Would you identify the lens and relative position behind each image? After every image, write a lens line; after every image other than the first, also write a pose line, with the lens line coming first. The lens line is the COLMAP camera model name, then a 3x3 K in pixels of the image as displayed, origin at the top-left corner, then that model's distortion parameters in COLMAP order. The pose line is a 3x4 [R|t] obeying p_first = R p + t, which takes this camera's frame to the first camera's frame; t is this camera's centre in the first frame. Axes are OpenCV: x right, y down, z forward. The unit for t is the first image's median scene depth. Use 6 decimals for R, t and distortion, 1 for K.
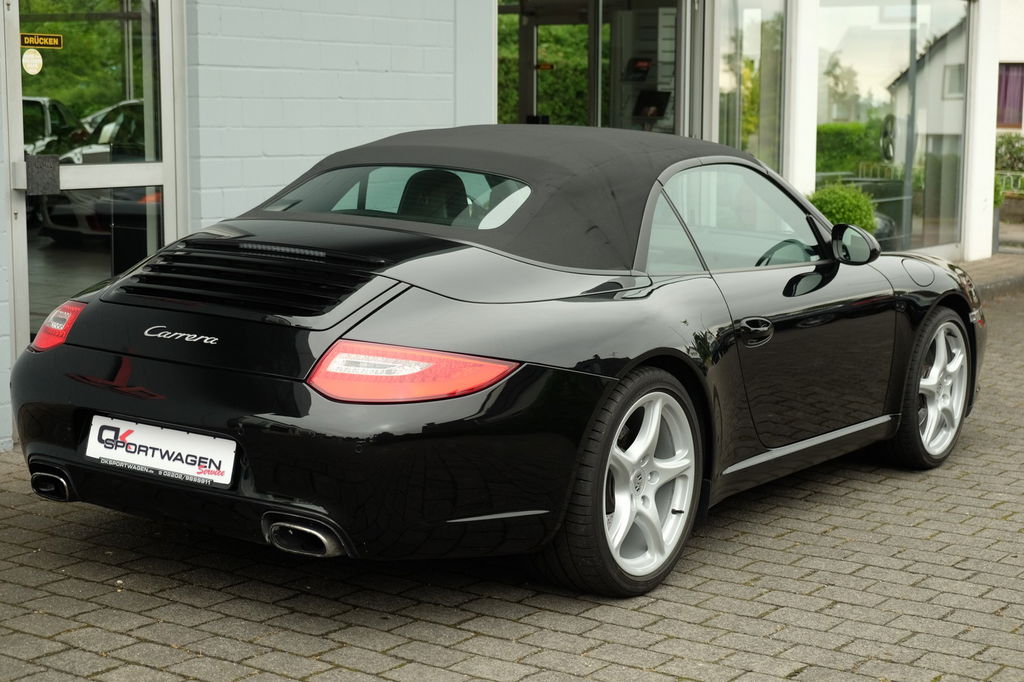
lens RADIAL K [[1775.8, 0, 512.0], [0, 1775.8, 340.3], [0, 0, 1]] dist [0.007467, 0.000000]
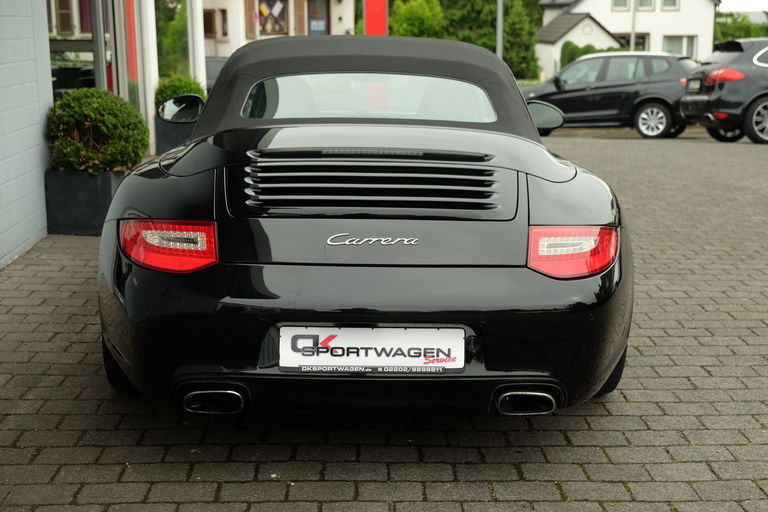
lens RADIAL K [[1129.8, 0, 384.1], [0, 1129.8, 259.6], [0, 0, 1]] dist [-0.016150, 0.000000]
pose [[0.813073, -0.136567, 0.565917, -0.566363], [0.089743, 0.989879, 0.109939, -0.065357], [-0.575203, -0.038602, 0.817099, 0.436712]]
